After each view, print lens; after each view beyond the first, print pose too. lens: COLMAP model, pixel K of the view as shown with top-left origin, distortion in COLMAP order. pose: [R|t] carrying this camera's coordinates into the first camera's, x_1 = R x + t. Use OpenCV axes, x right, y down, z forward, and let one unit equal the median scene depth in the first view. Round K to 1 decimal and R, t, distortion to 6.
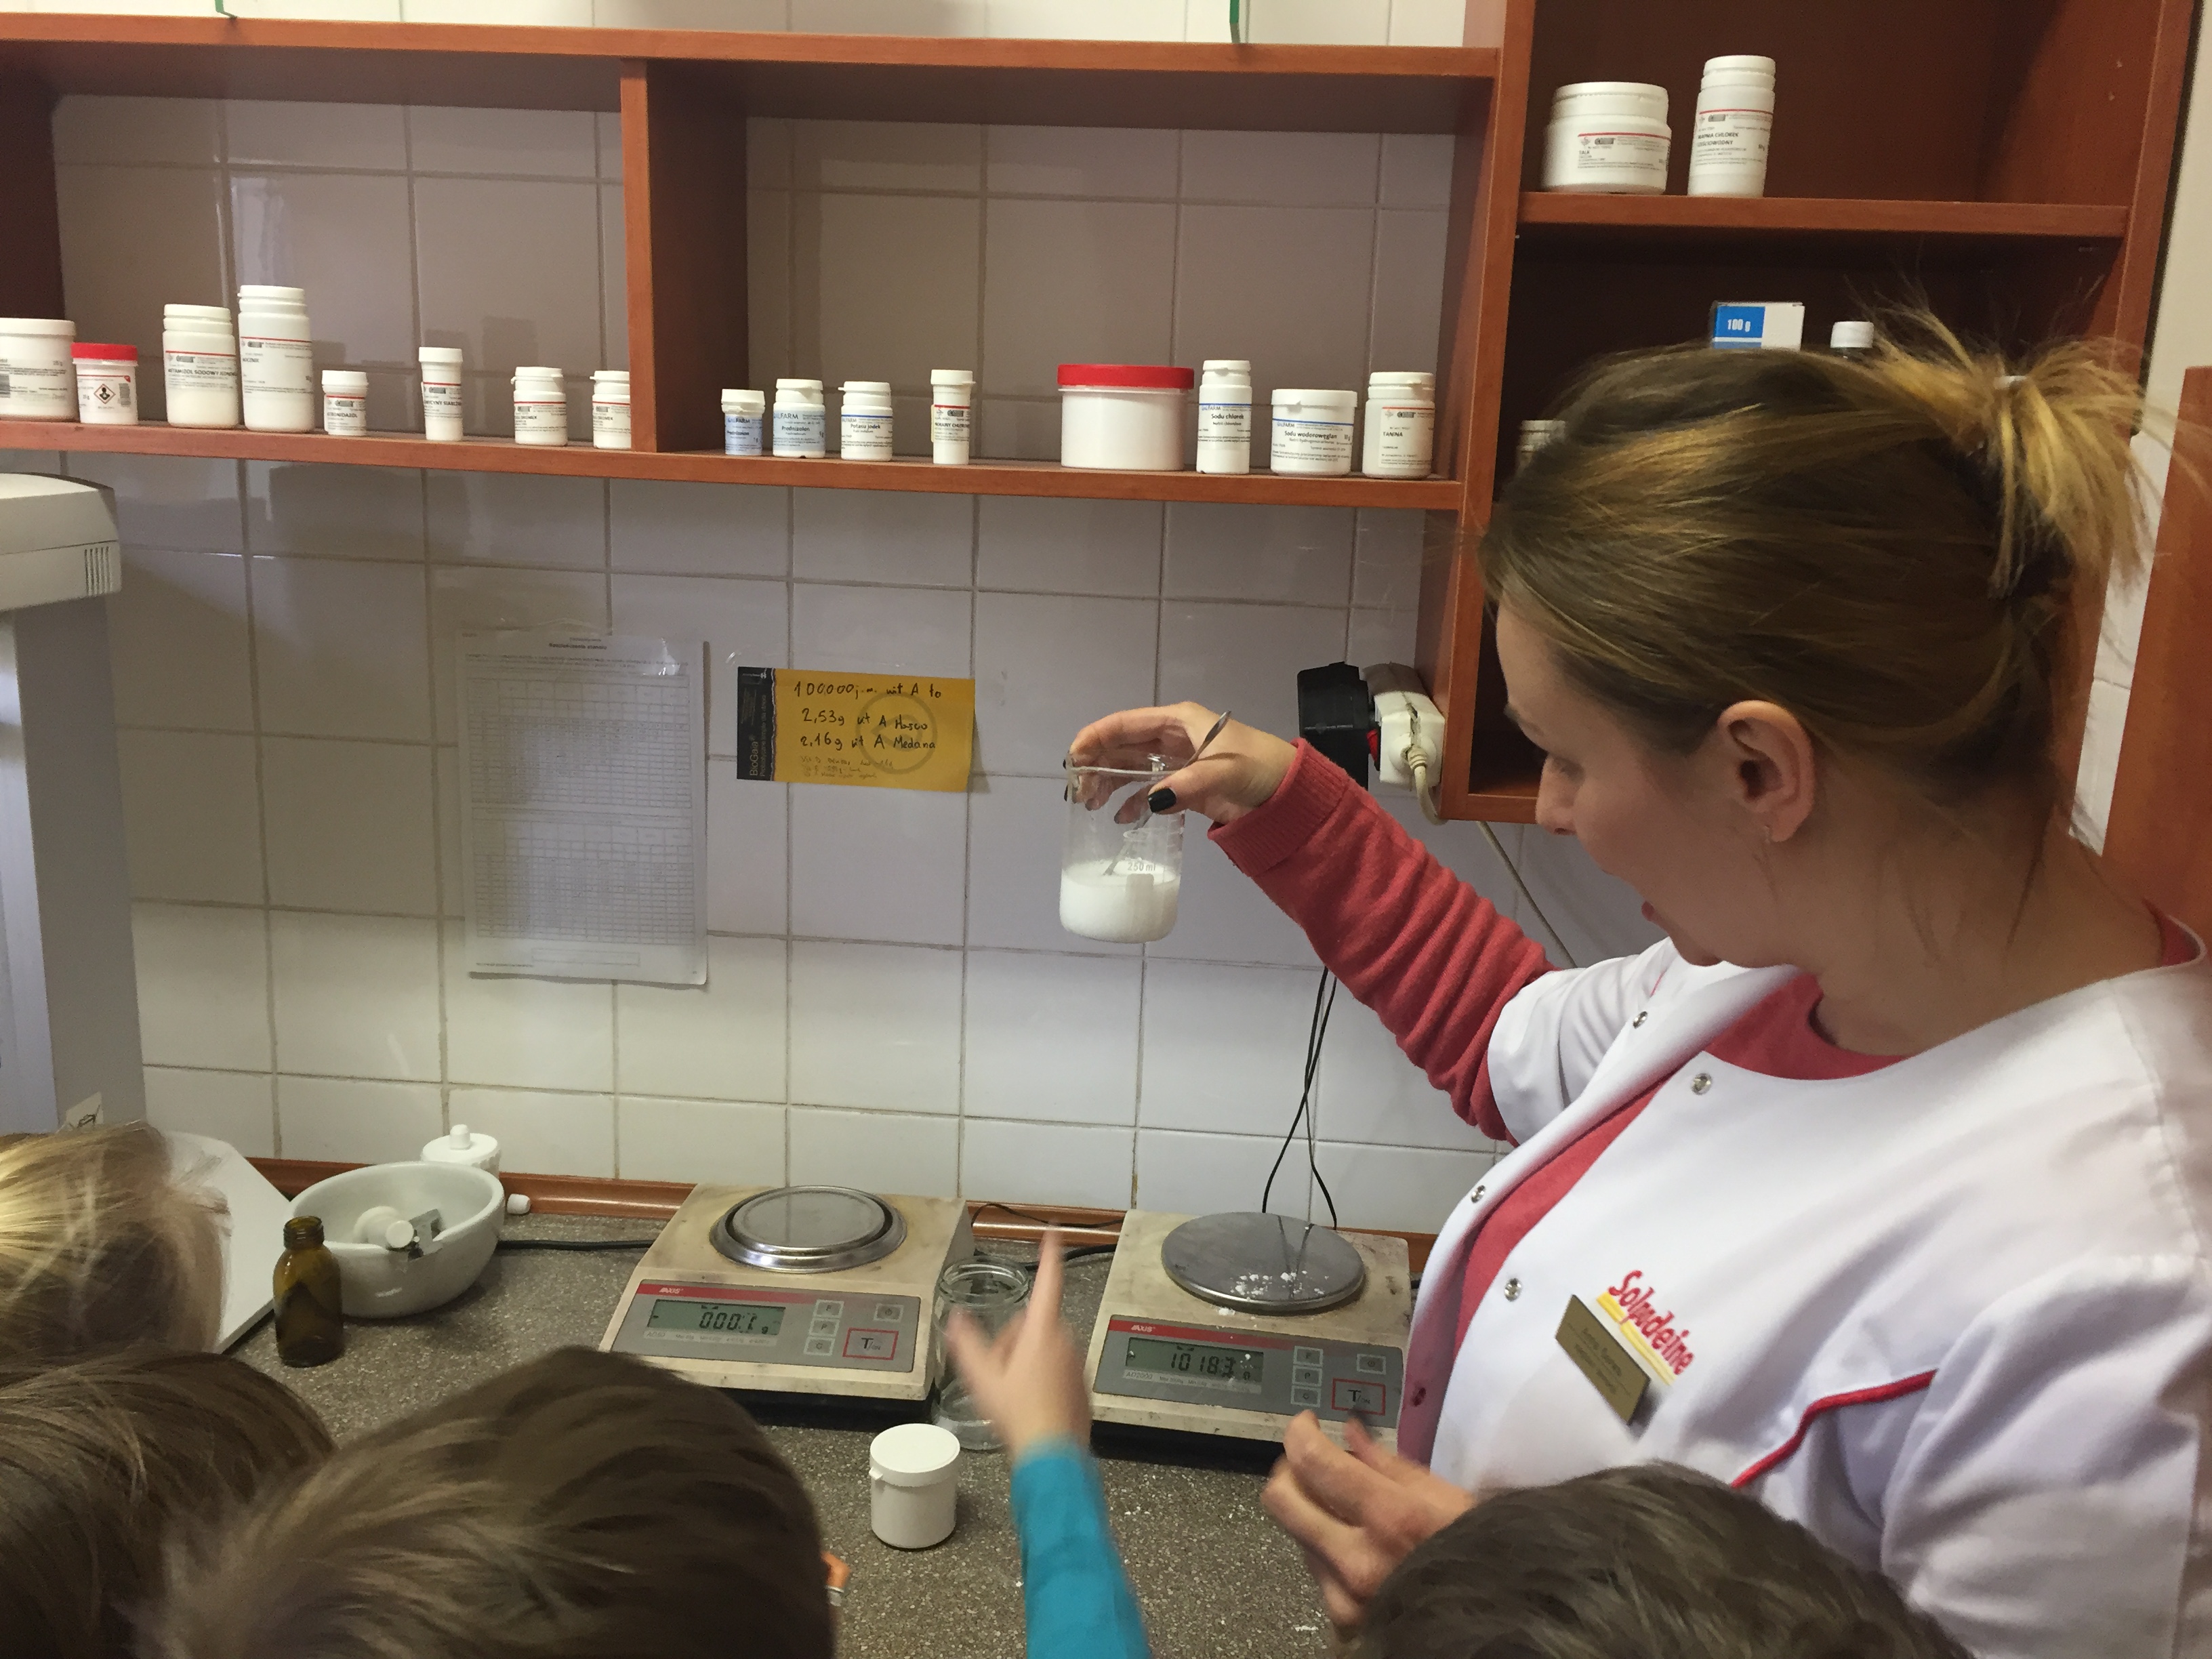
lens RADIAL K [[1881.4, 0, 1100.4], [0, 1881.4, 827.8], [0, 0, 1]] dist [0.075245, -0.086398]
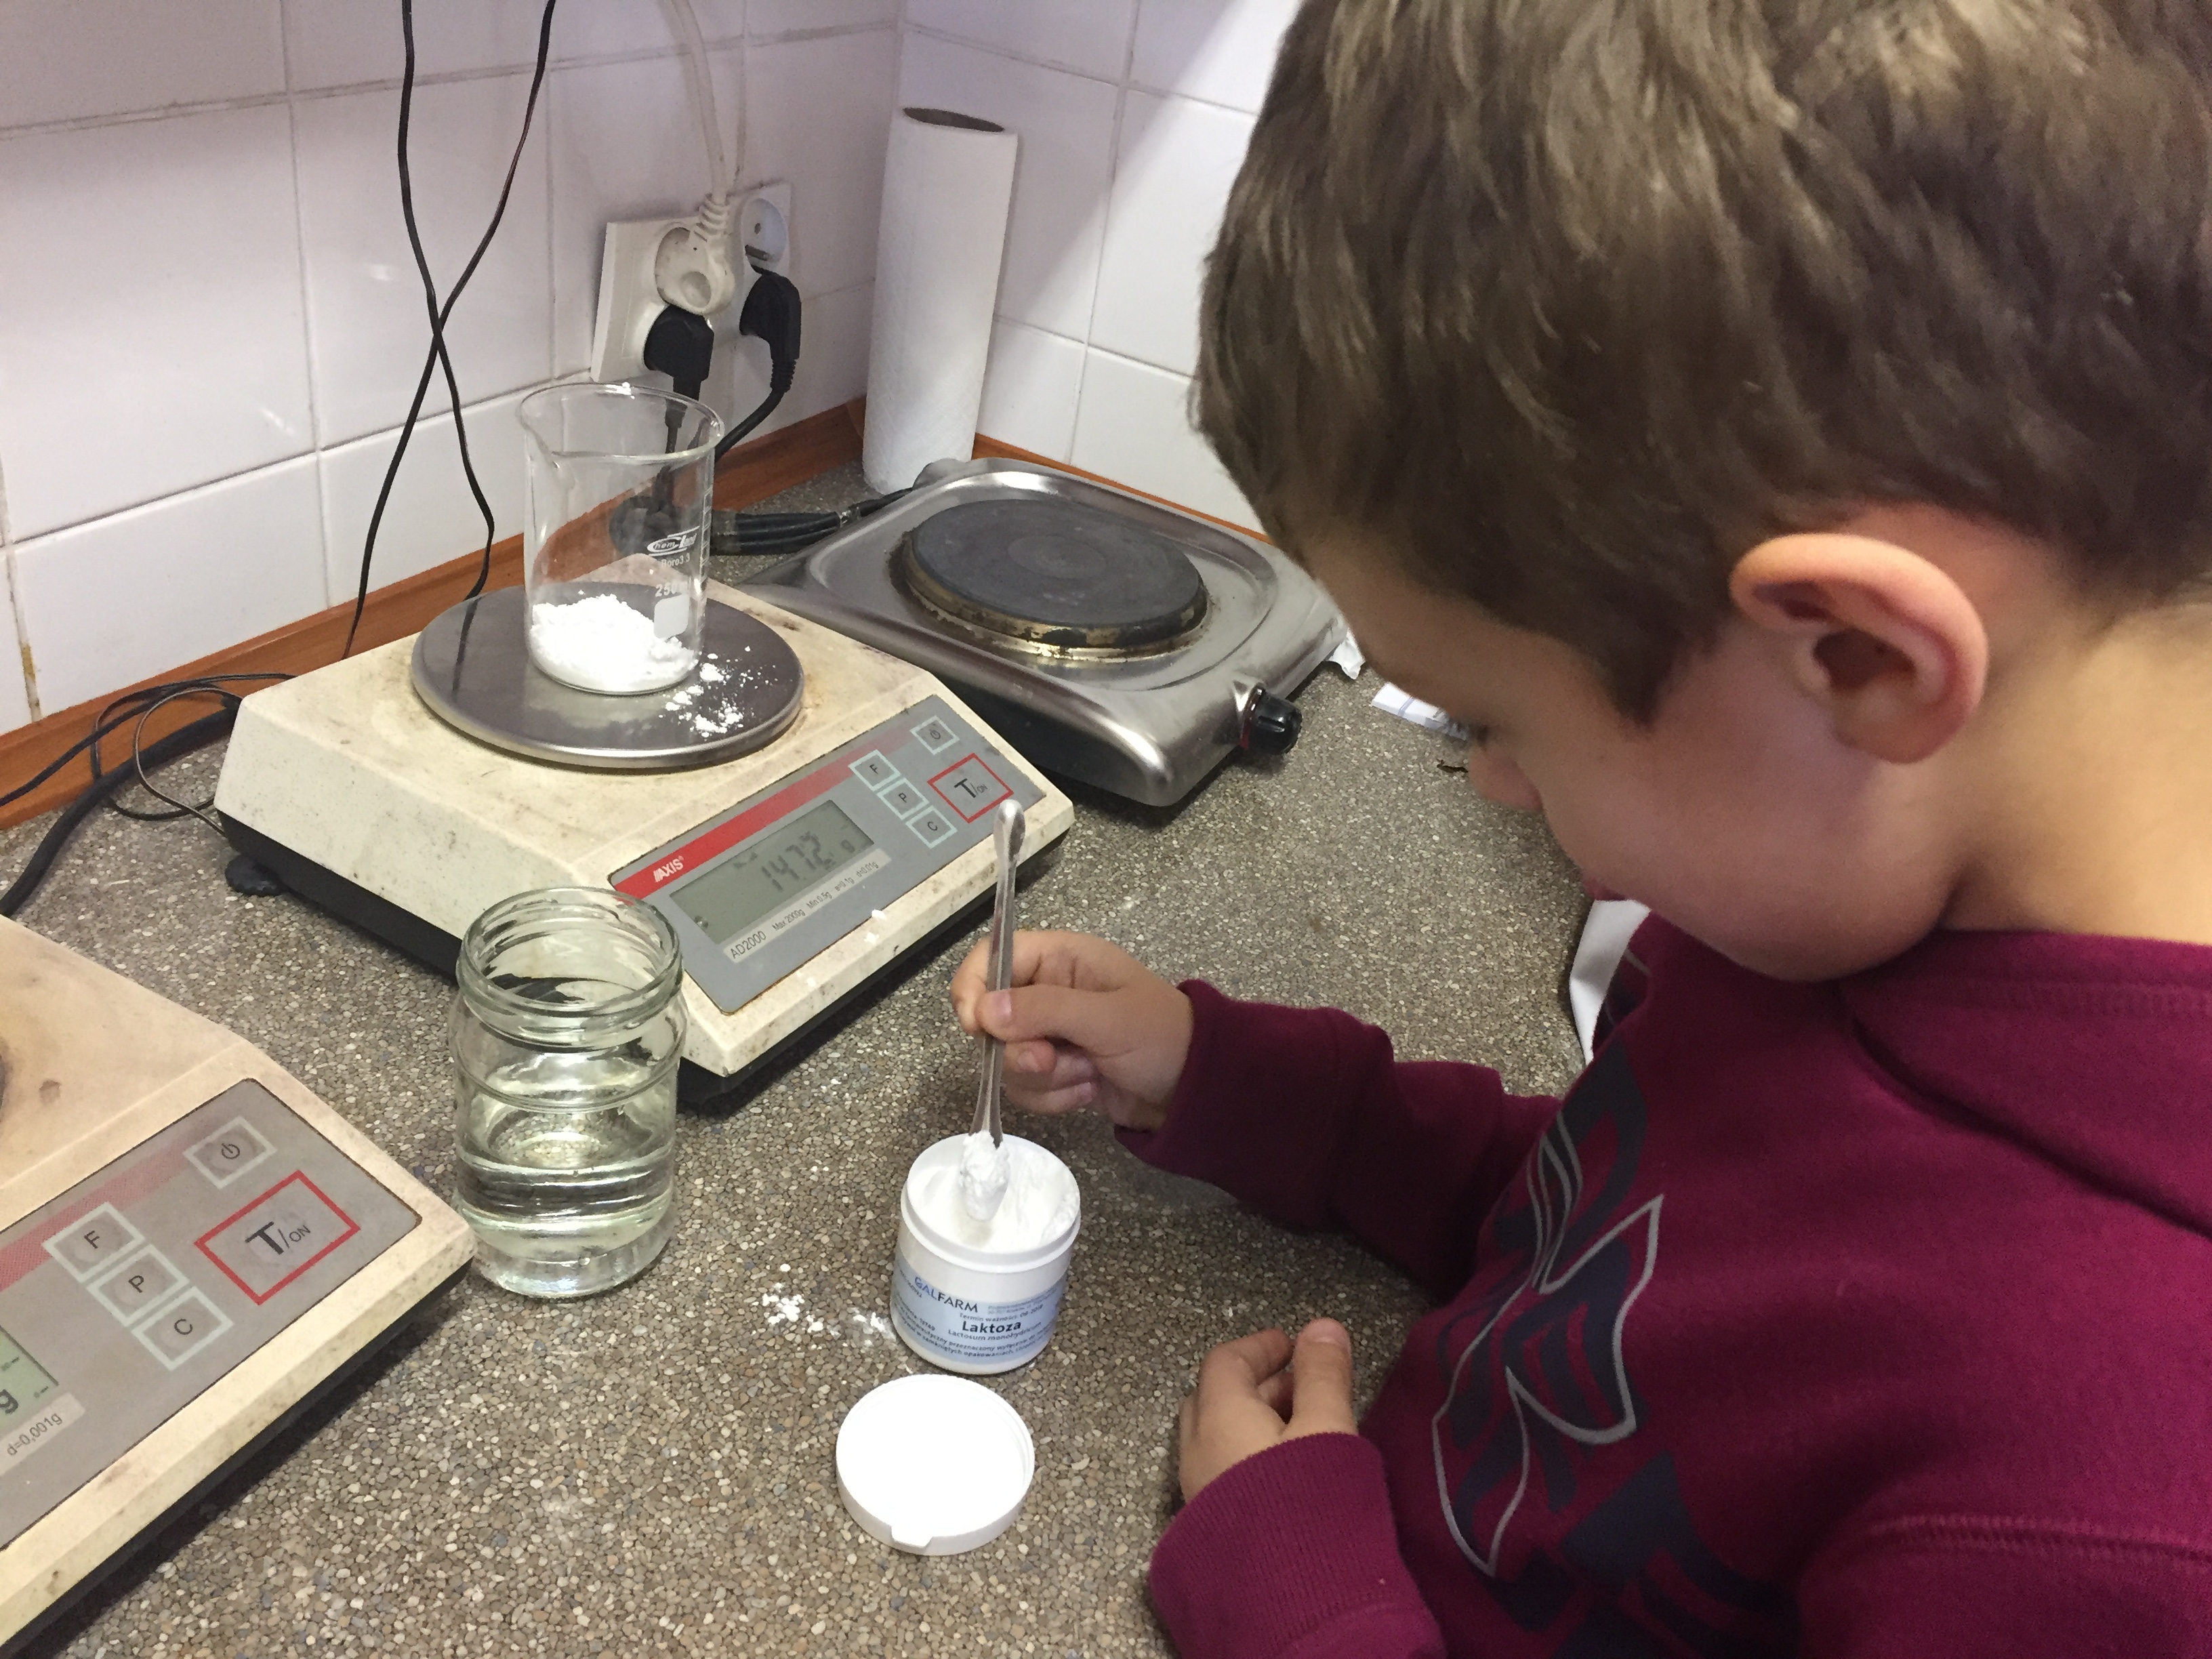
lens RADIAL K [[1889.8, 0, 1101.0], [0, 1889.8, 829.6], [0, 0, 1]] dist [0.080922, -0.112287]
pose [[0.386289, -0.461589, 0.798571, -0.323832], [0.065358, 0.877296, 0.475478, 0.021971], [-0.920059, -0.131479, 0.369059, 0.690537]]
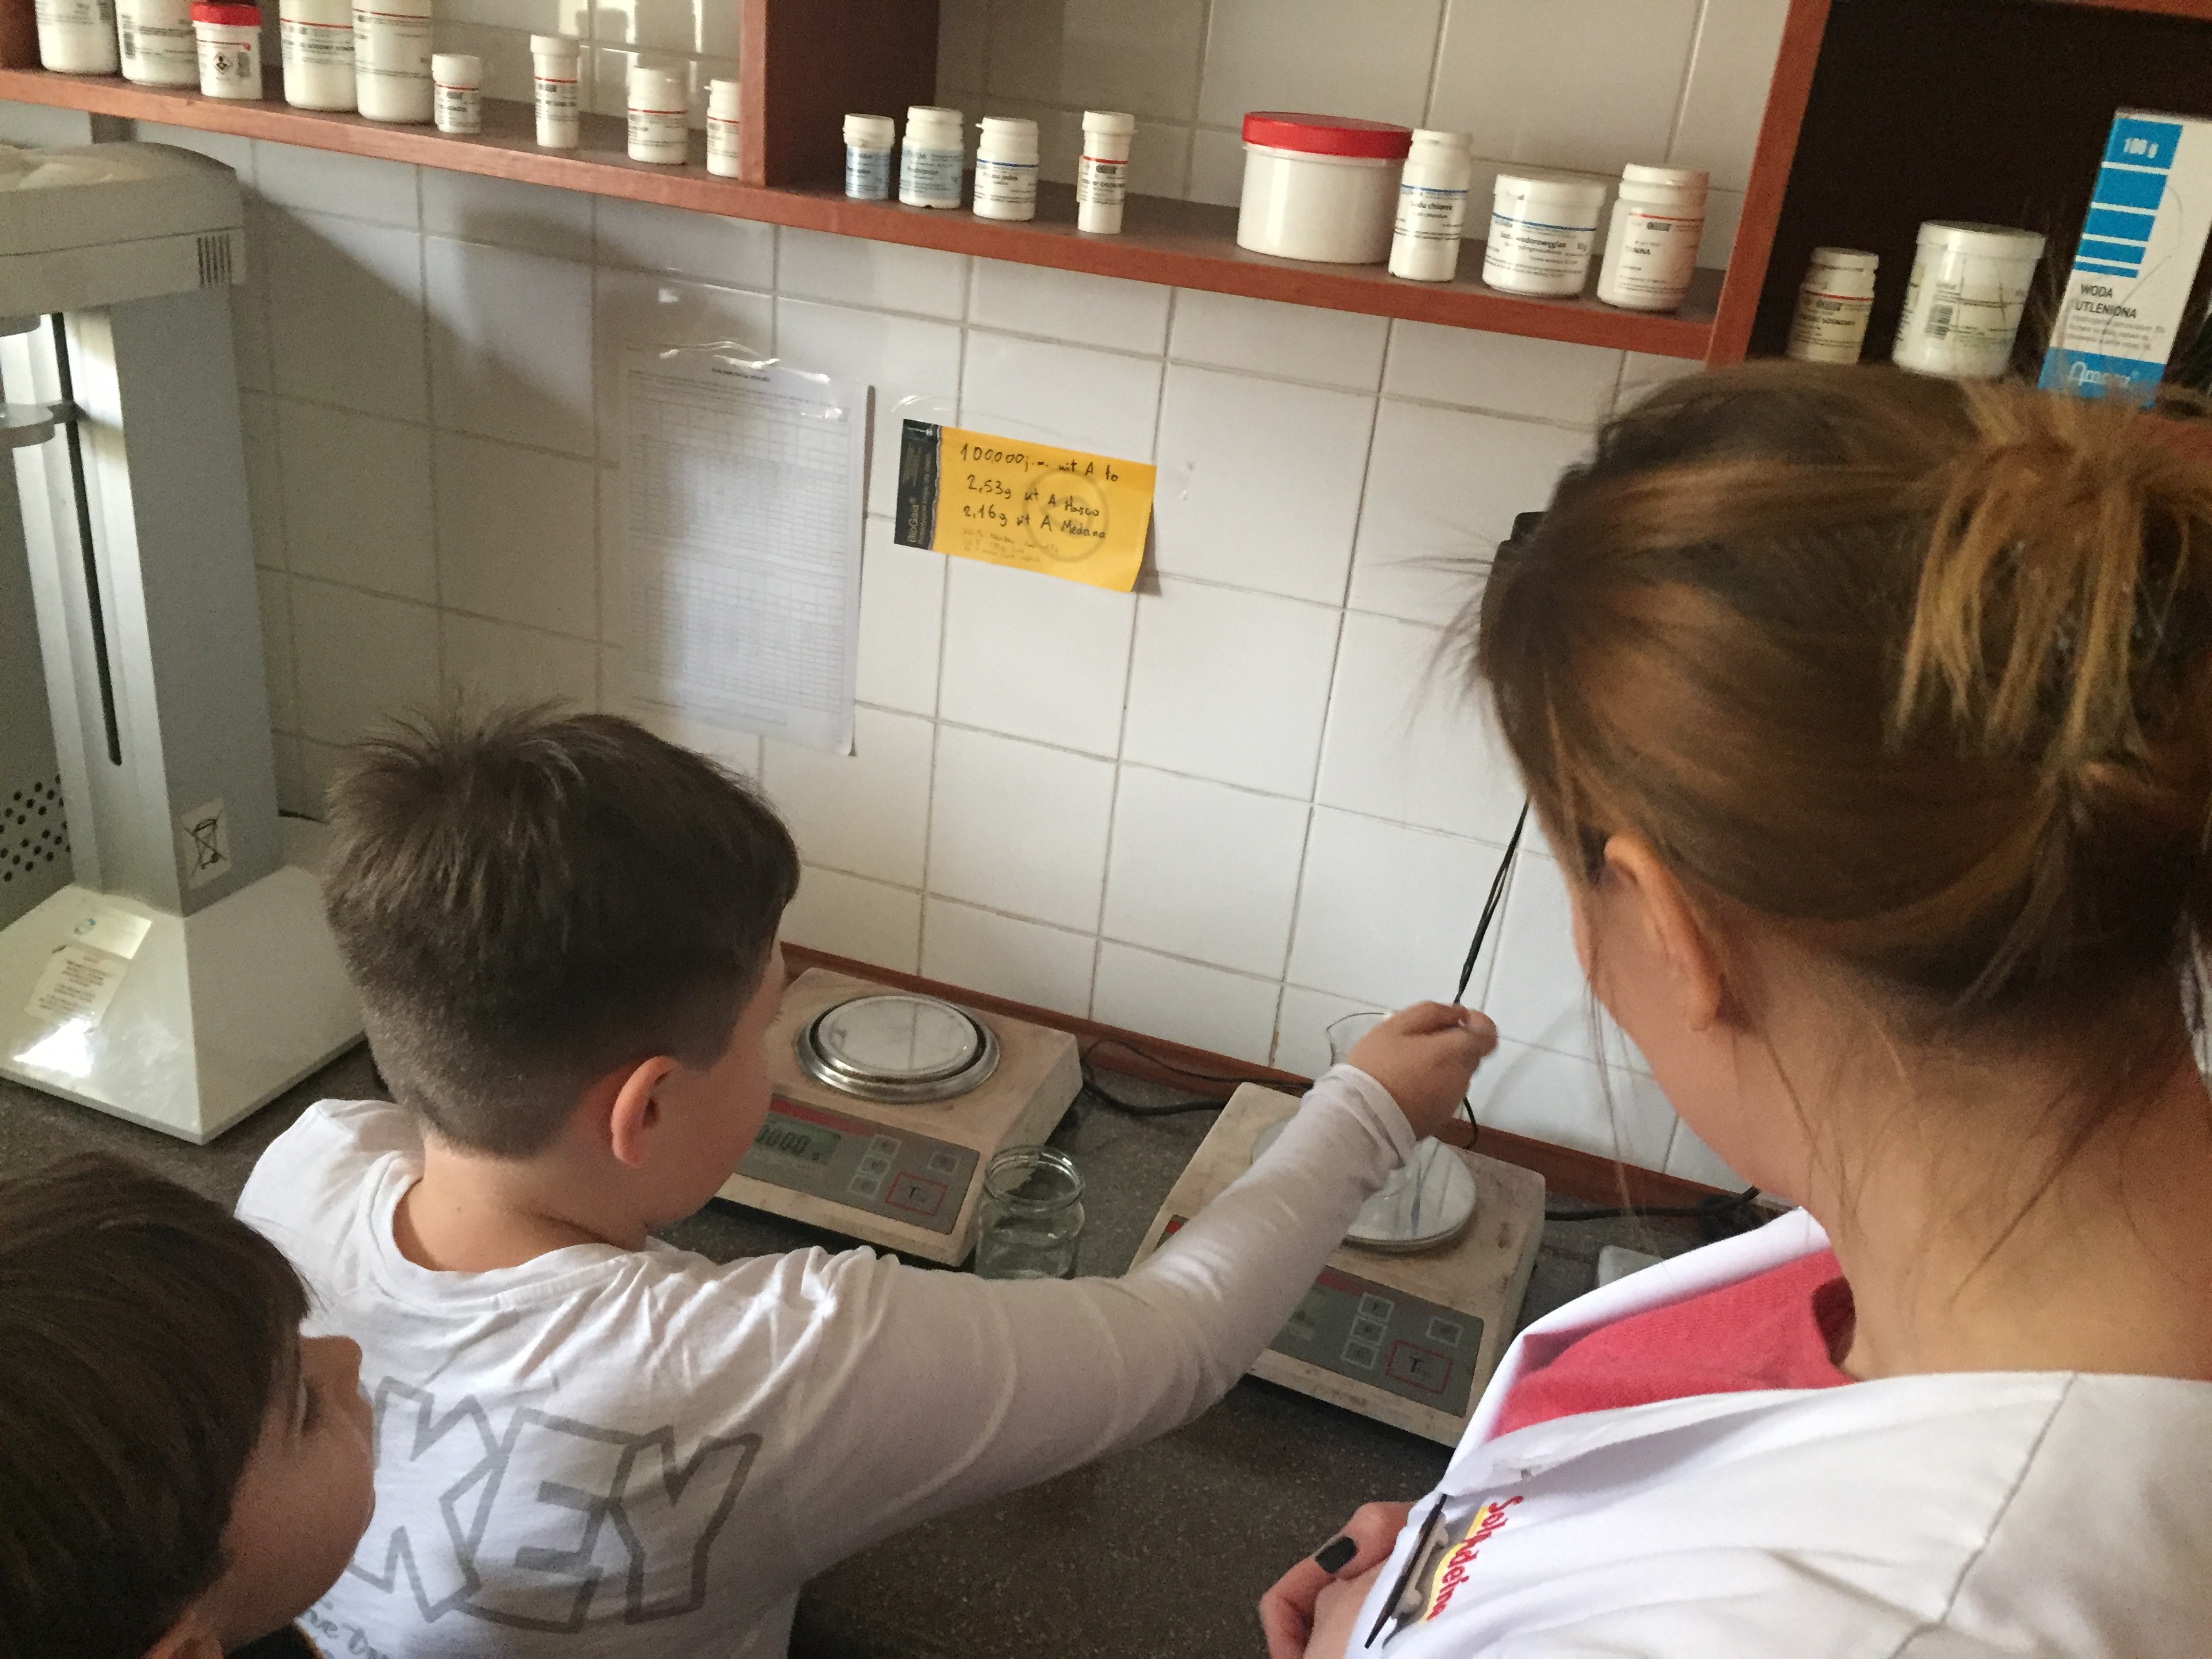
lens RADIAL K [[1888.1, 0, 1098.4], [0, 1888.1, 830.0], [0, 0, 1]] dist [0.087575, -0.121834]
pose [[0.966452, 0.156439, -0.203708, 0.125426], [-0.114570, 0.972409, 0.203211, -0.101457], [0.229878, -0.173055, 0.957710, 0.147327]]
